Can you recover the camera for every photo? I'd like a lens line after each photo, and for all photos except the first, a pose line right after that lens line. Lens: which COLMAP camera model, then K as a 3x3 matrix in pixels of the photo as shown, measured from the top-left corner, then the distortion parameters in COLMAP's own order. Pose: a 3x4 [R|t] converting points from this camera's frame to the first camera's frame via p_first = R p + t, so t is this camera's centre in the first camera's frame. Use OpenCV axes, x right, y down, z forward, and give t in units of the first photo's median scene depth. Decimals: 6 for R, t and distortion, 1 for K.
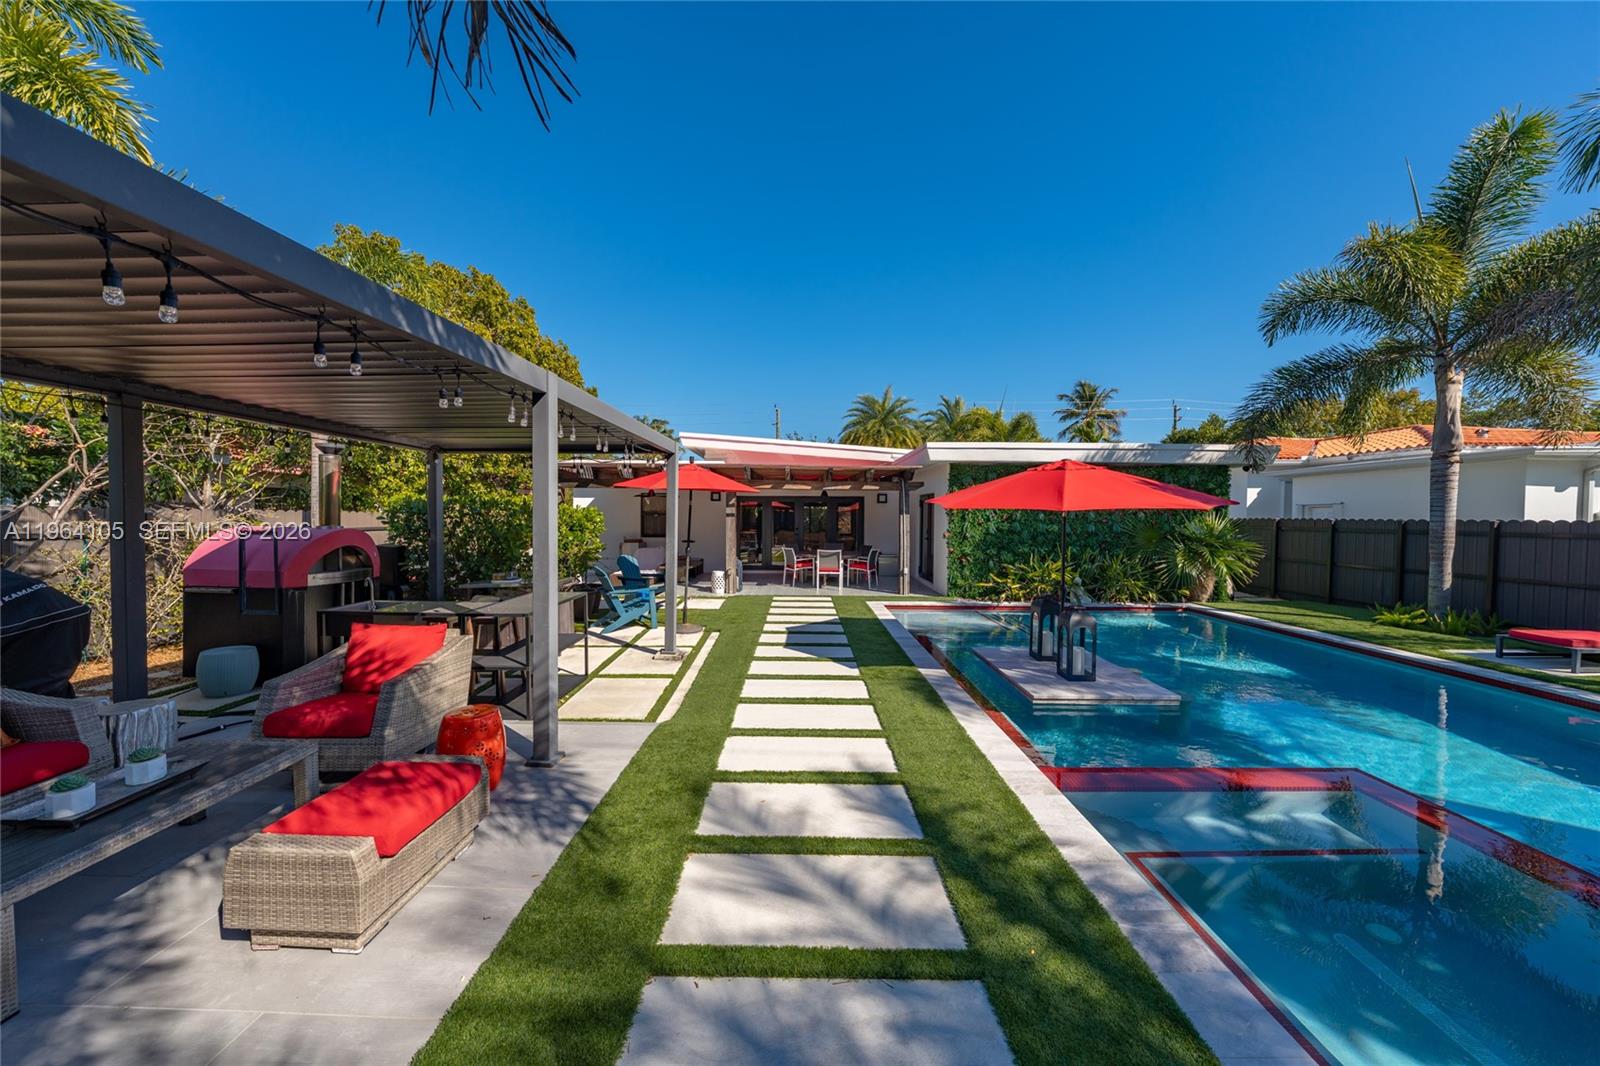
lens RADIAL K [[548.9, 0, 803.3], [0, 548.9, 537.3], [0, 0, 1]] dist [-0.001006, -0.000062]
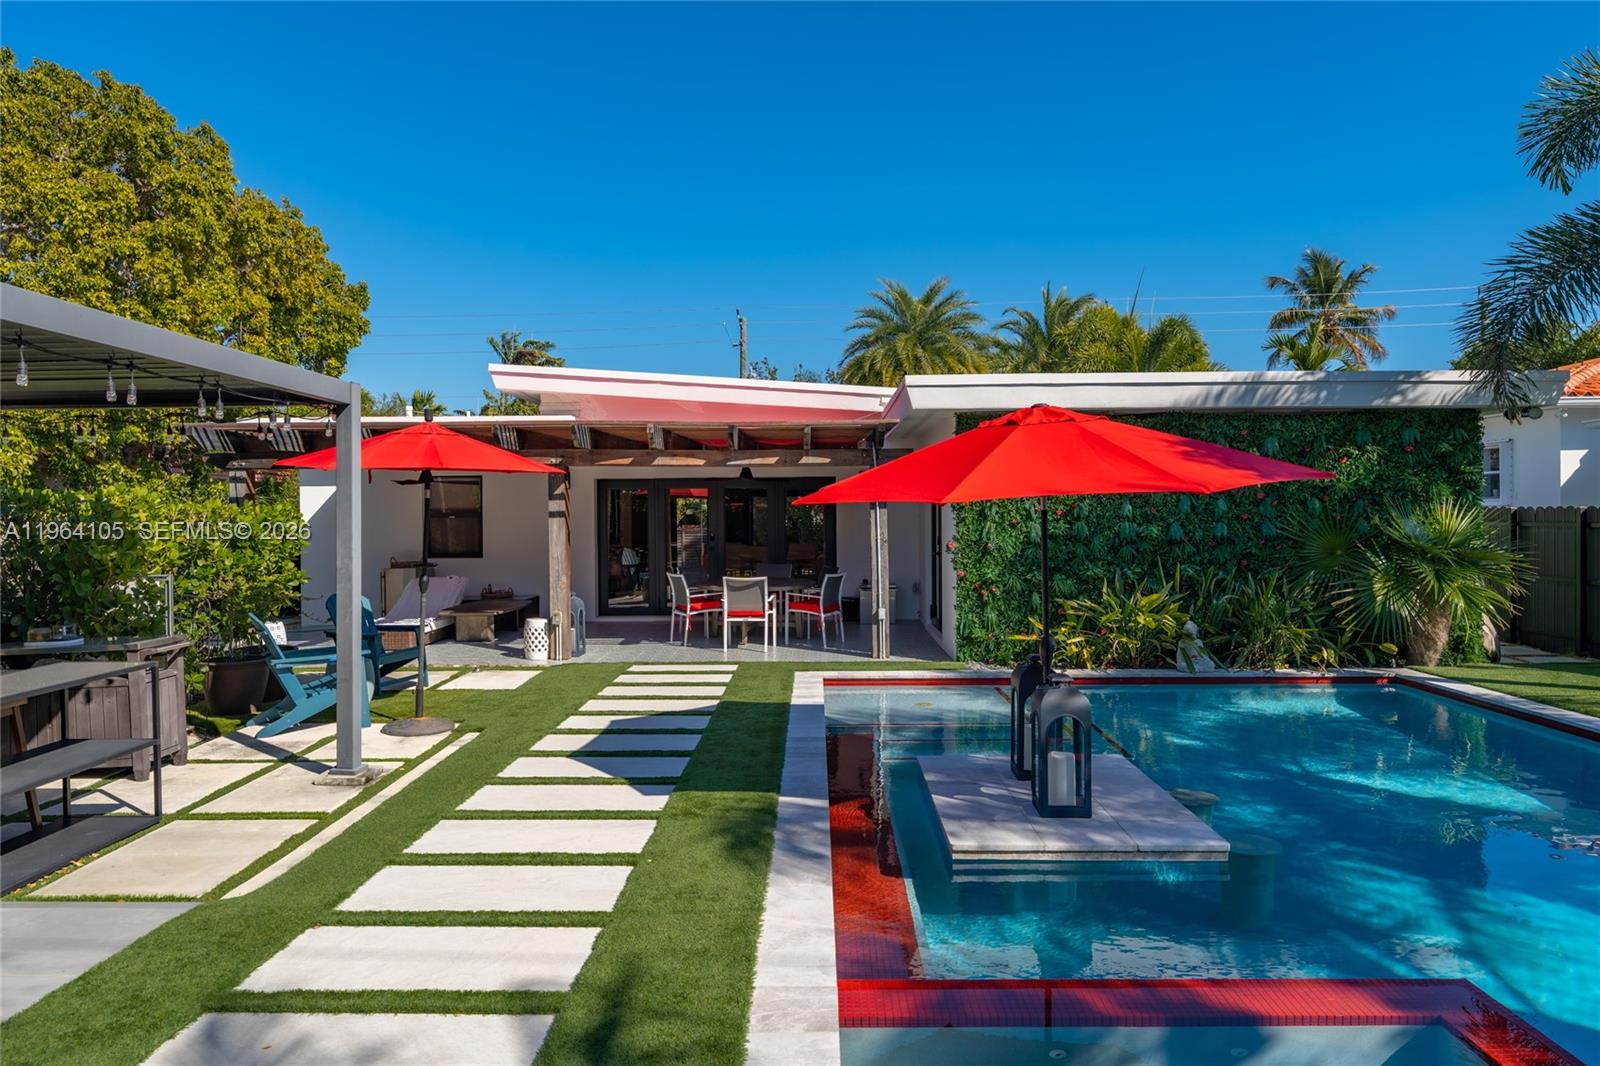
lens RADIAL K [[1017.1, 0, 800.0], [0, 1017.1, 533.0], [0, 0, 1]] dist [0.005248, -0.001275]
pose [[0.999771, -0.013684, -0.016458, 0.137249], [0.013355, 0.999713, -0.019911, 0.000612], [0.016725, 0.019686, 0.999666, -0.001066]]
